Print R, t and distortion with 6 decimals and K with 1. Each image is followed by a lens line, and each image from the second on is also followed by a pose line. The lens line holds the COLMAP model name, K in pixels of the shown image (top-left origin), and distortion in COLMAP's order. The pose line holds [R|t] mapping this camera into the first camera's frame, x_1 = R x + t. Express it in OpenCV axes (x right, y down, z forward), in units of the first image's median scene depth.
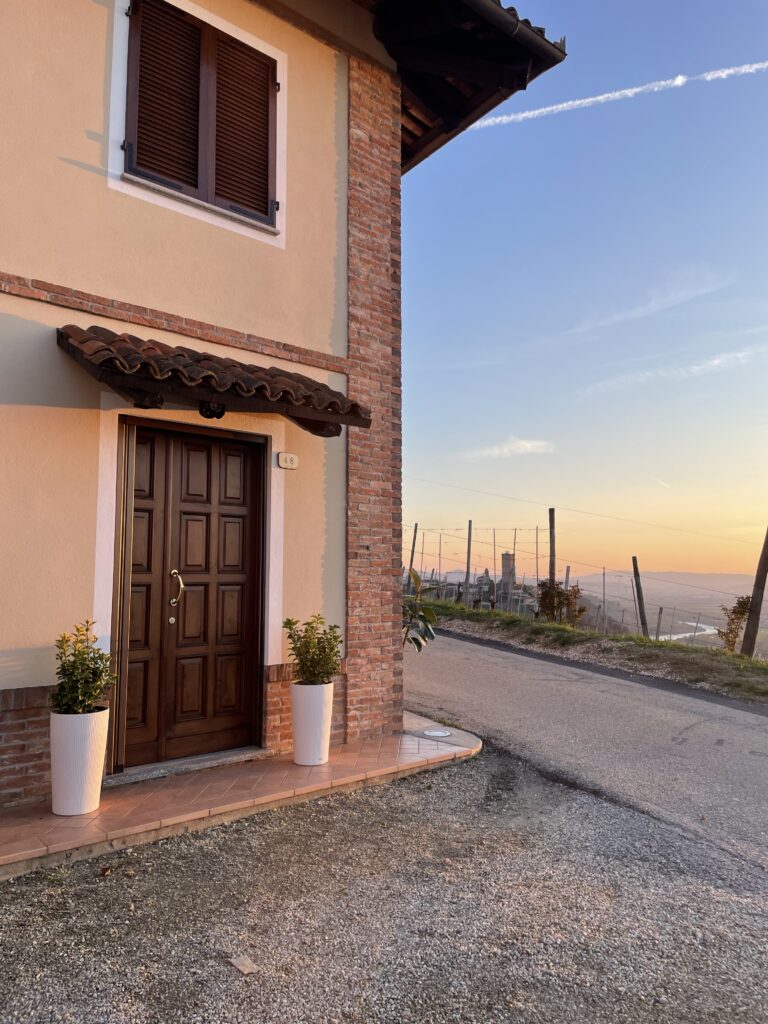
lens RADIAL K [[774.1, 0, 383.3], [0, 774.1, 505.3], [0, 0, 1]] dist [0.043686, -0.006222]
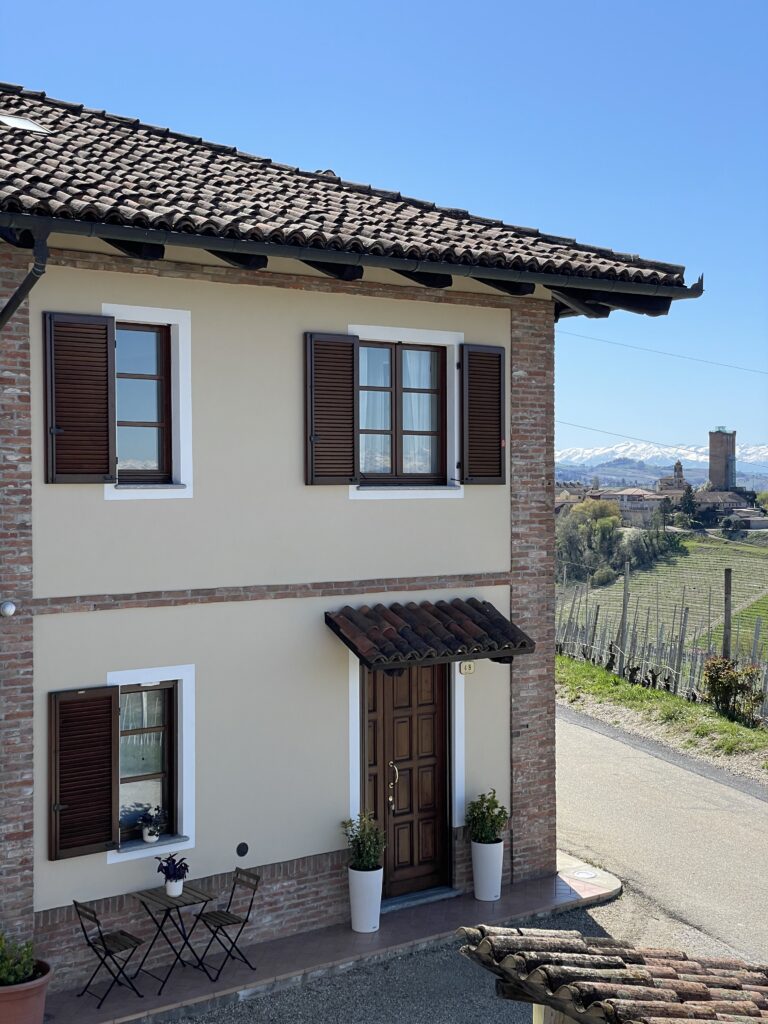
lens RADIAL K [[1559.5, 0, 383.3], [0, 1559.5, 515.1], [0, 0, 1]] dist [0.122852, 0.000000]
pose [[0.998416, -0.000181, -0.056270, -0.111102], [0.007292, 0.991978, 0.126202, -0.602860], [0.055795, -0.126412, 0.990407, -1.448774]]
